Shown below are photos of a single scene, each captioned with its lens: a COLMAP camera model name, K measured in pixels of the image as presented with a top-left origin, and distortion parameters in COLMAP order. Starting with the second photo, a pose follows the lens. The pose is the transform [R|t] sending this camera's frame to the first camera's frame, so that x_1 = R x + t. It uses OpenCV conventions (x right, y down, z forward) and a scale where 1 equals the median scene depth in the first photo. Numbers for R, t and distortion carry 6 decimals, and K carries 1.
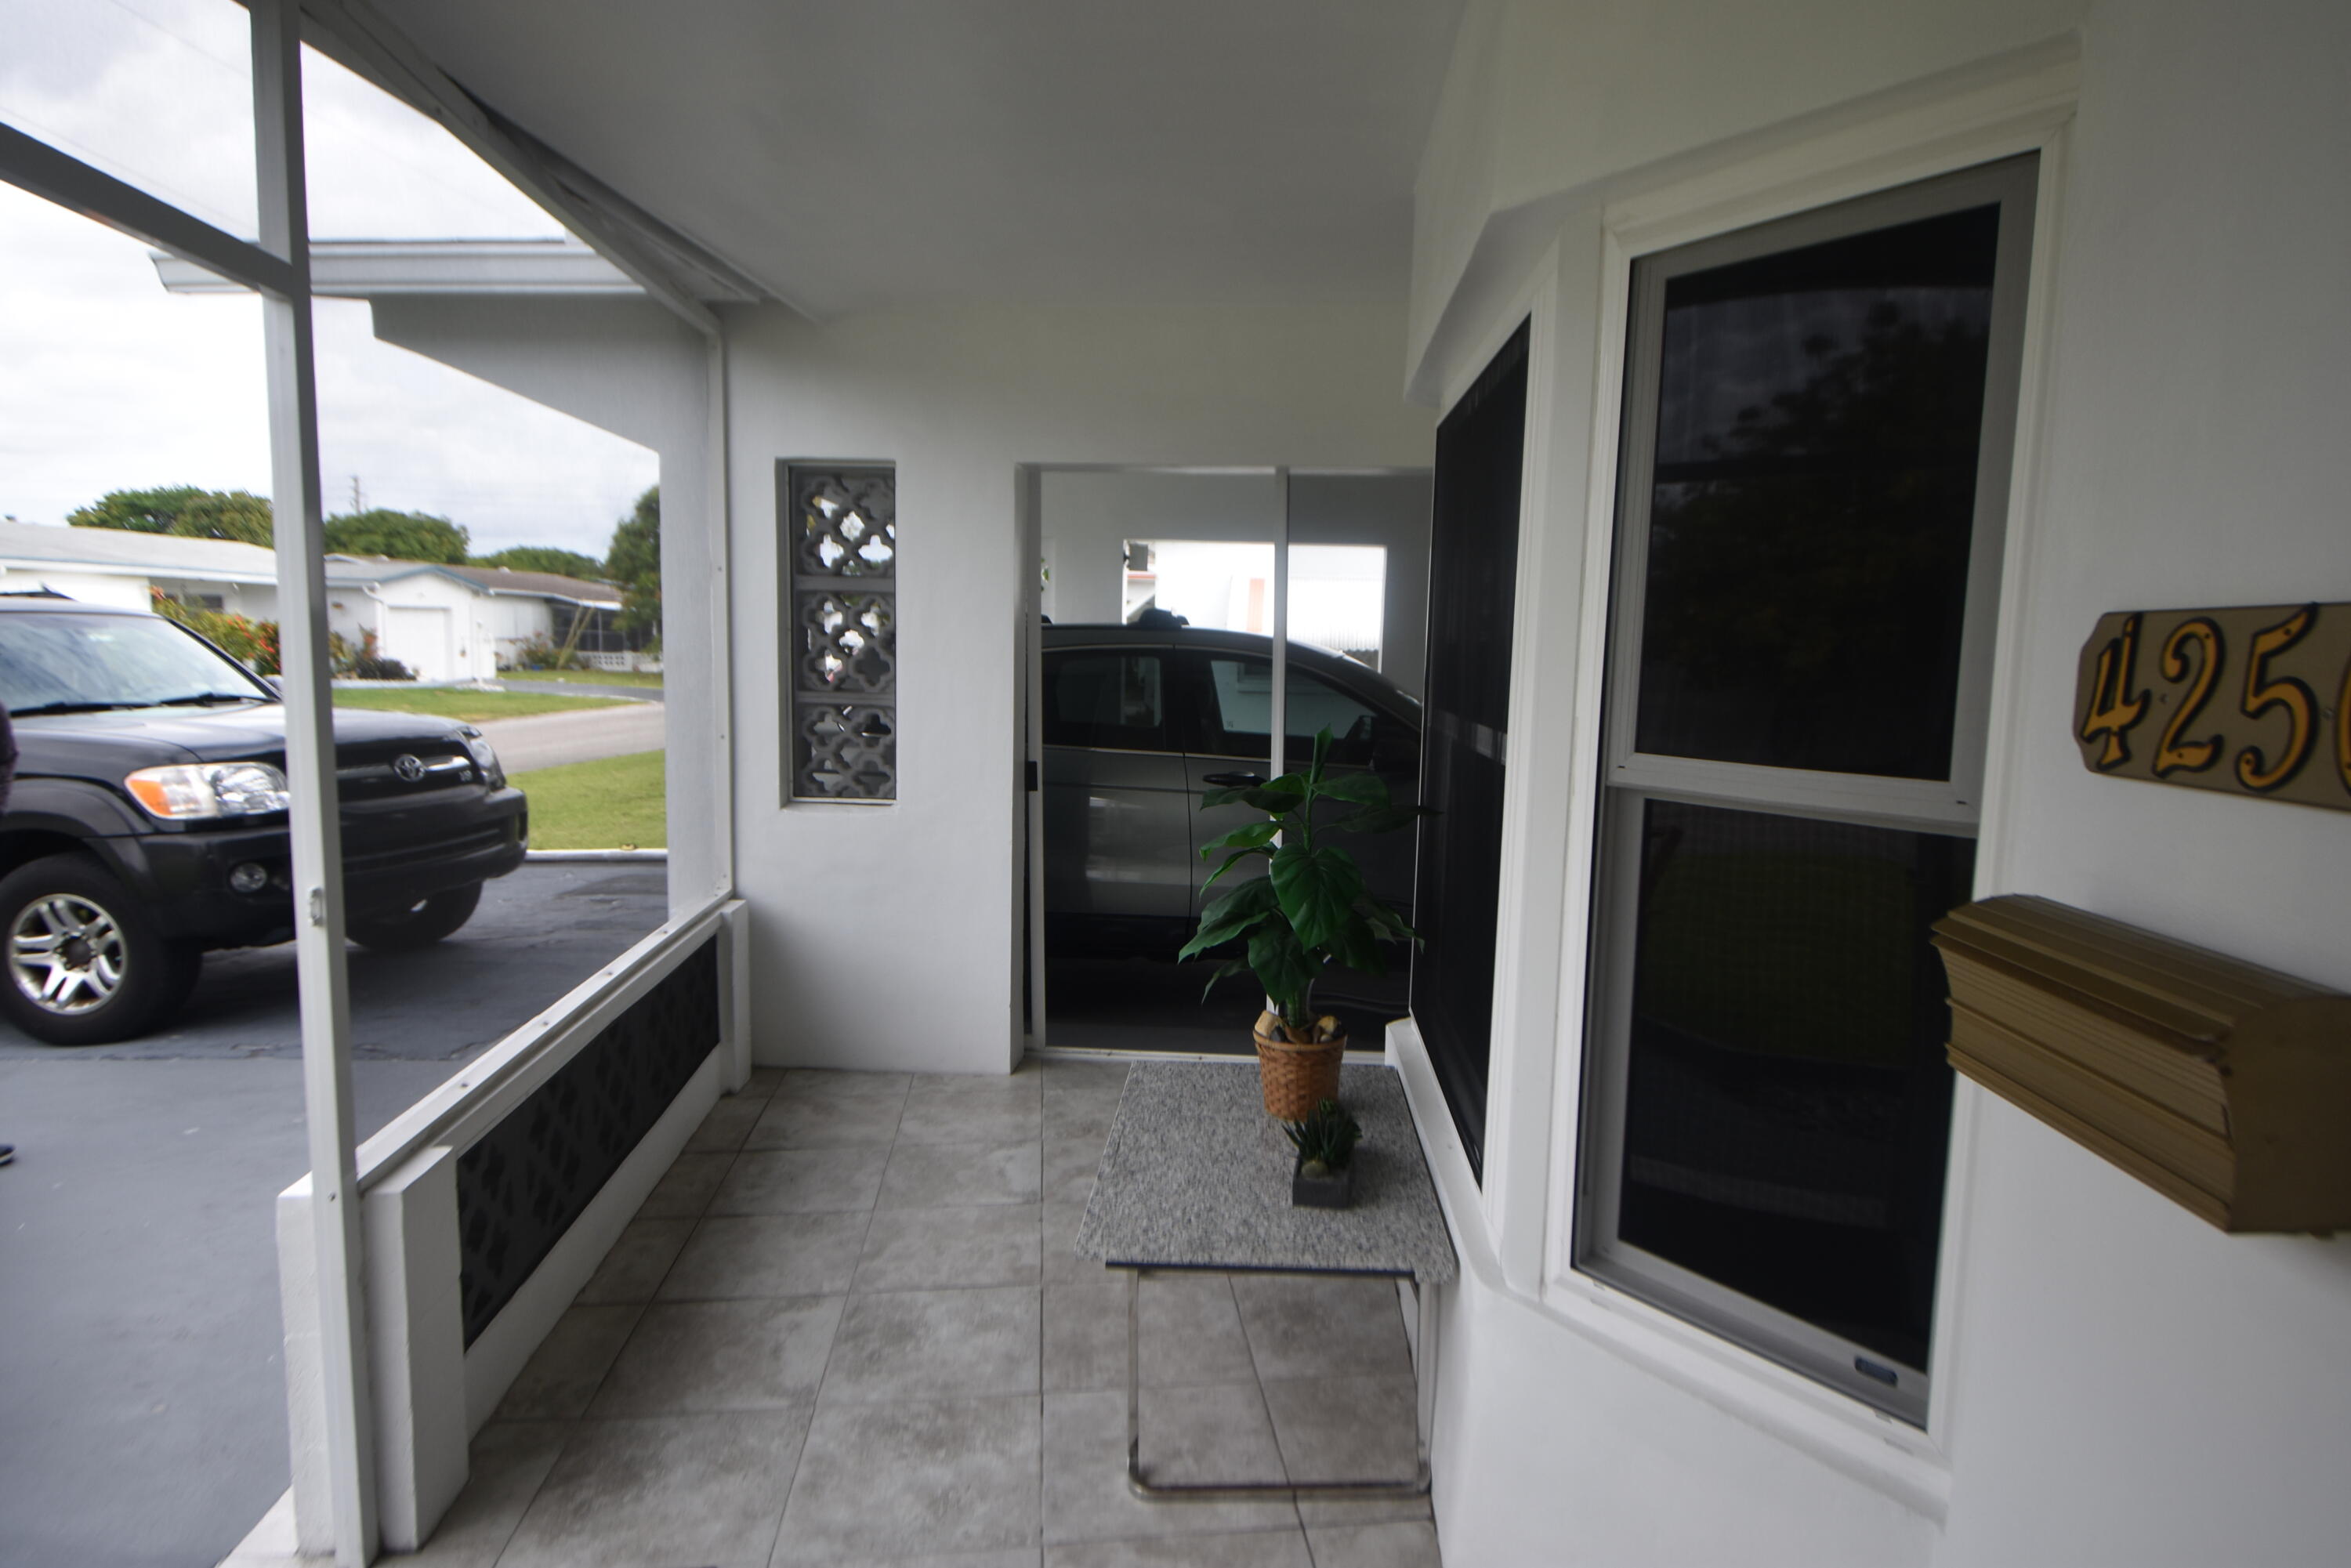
lens RADIAL K [[1310.5, 0, 1177.2], [0, 1310.5, 795.6], [0, 0, 1]] dist [0.021784, -0.028488]
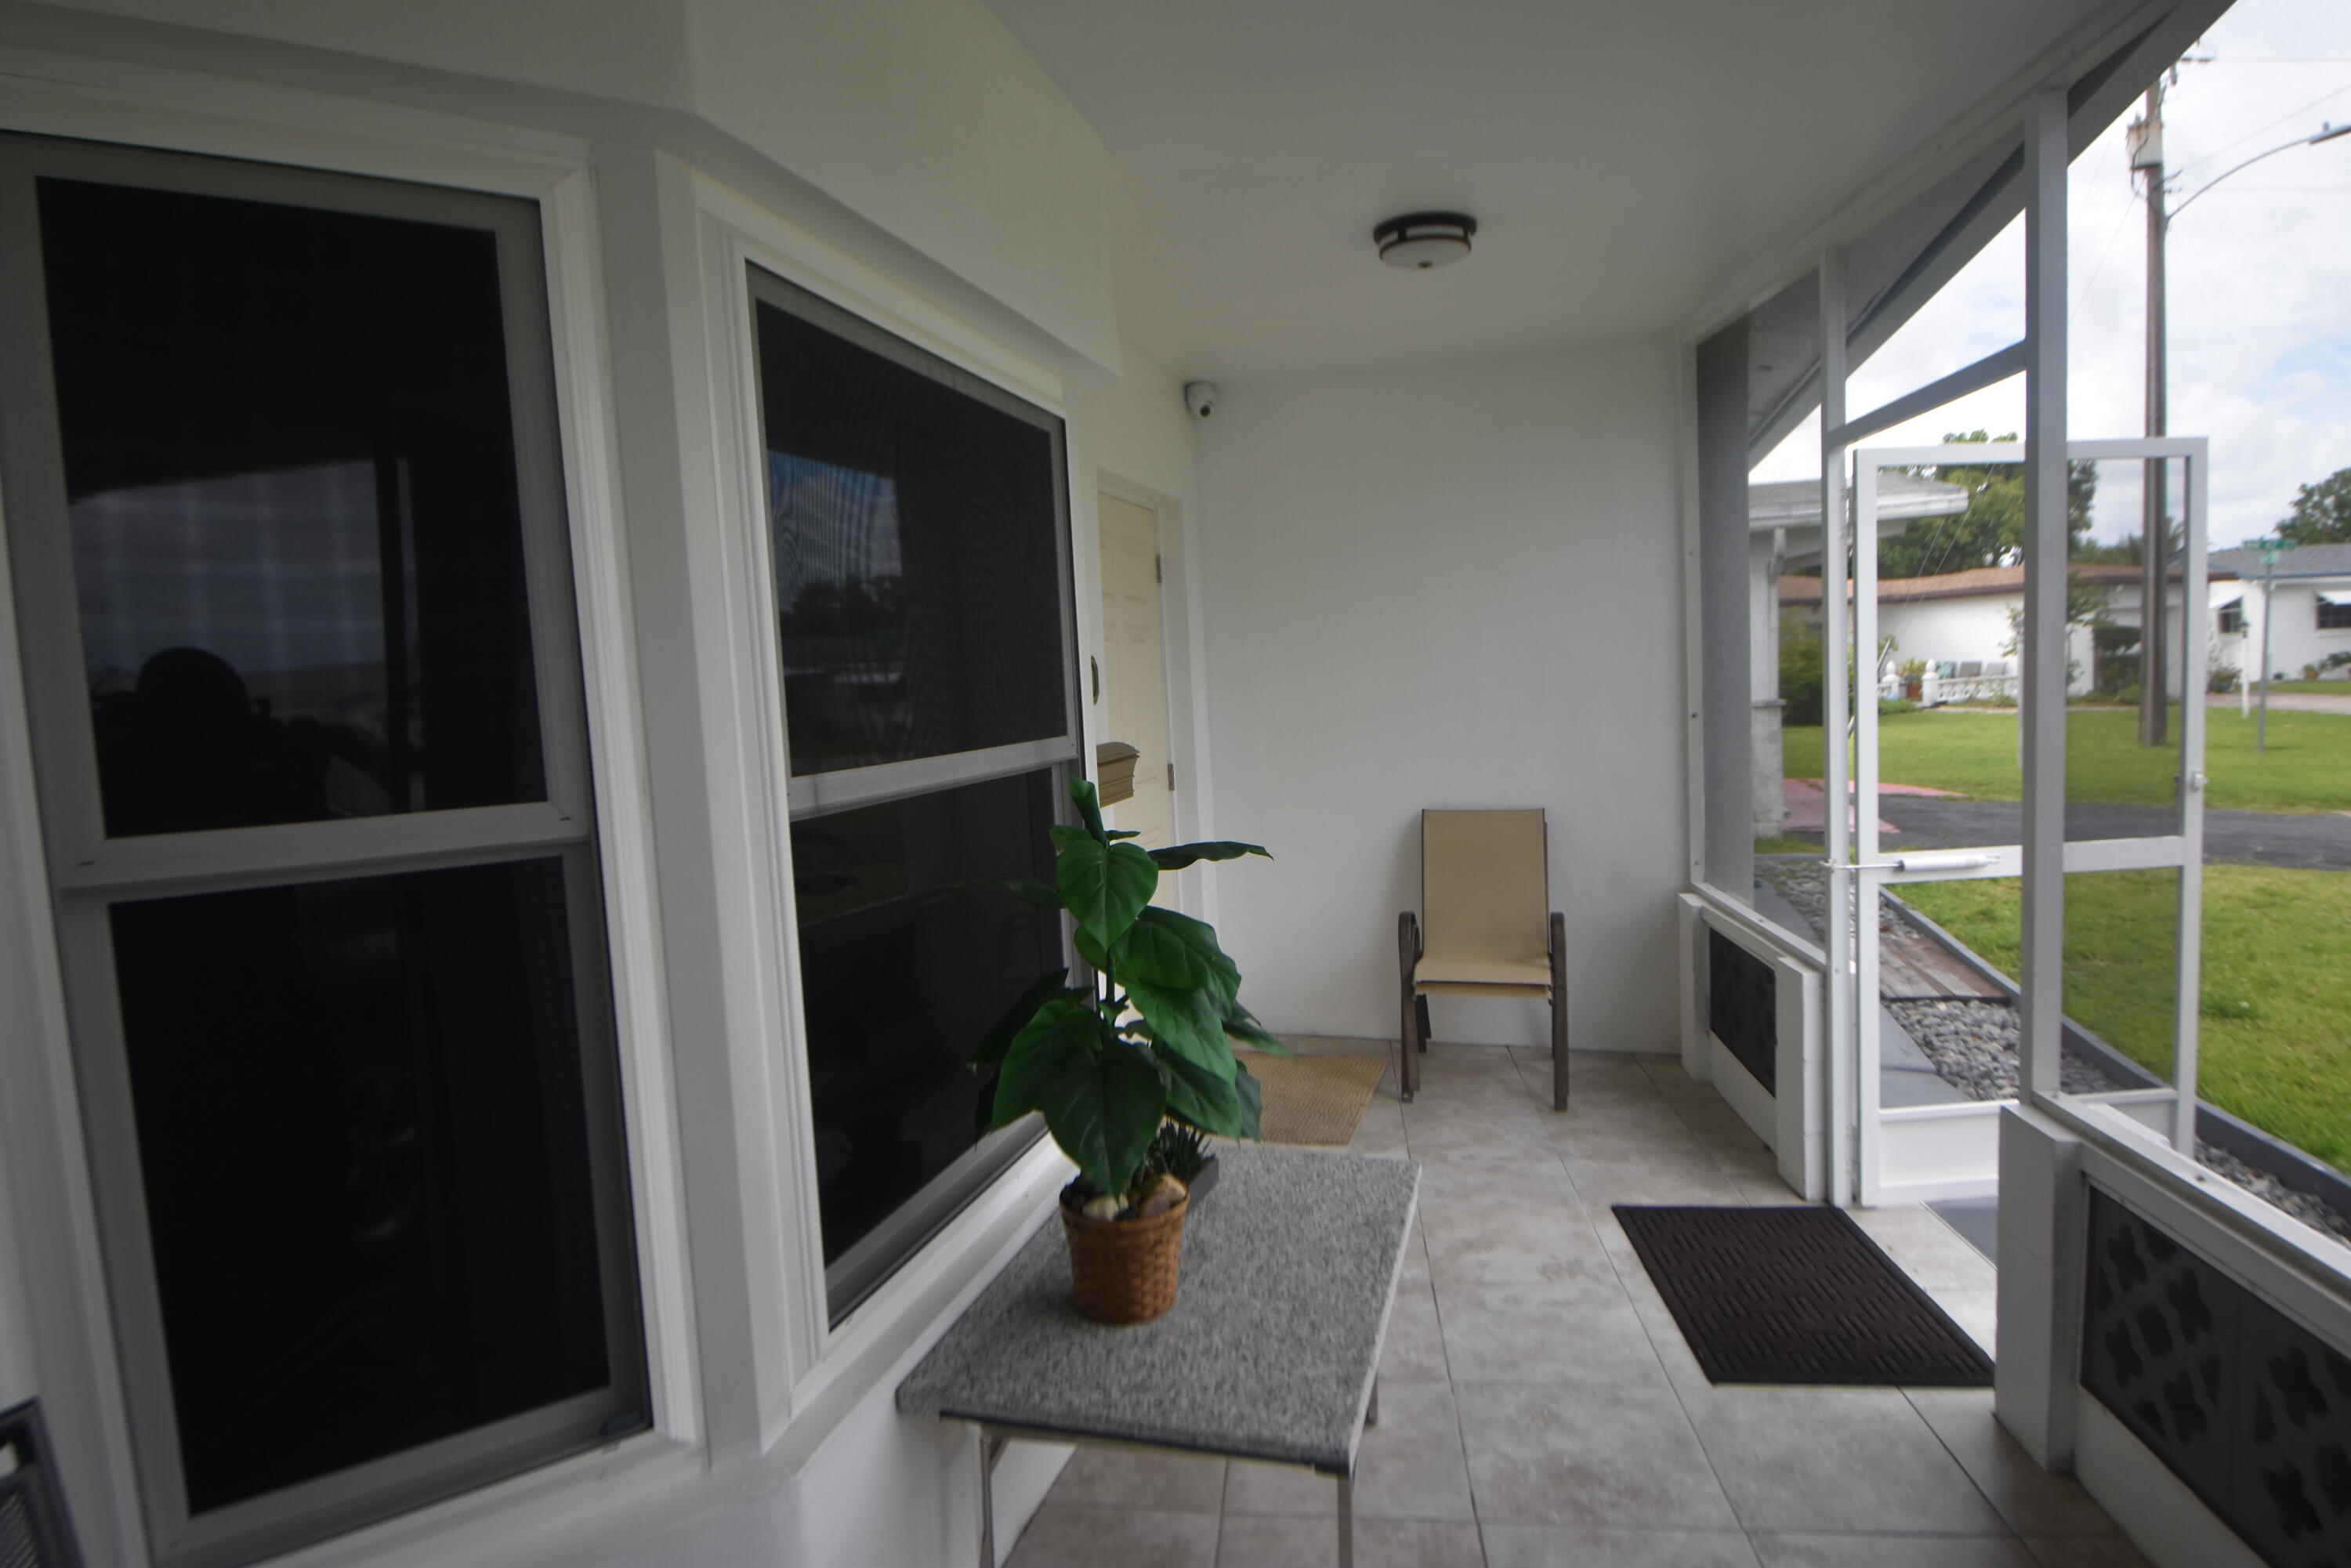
lens RADIAL K [[1310.5, 0, 1177.2], [0, 1310.5, 795.6], [0, 0, 1]] dist [0.021784, -0.028488]
pose [[-0.978072, 0.006113, 0.208177, -0.091763], [0.050608, 0.976585, 0.209093, -0.195679], [-0.202024, 0.215044, -0.955480, 1.729292]]
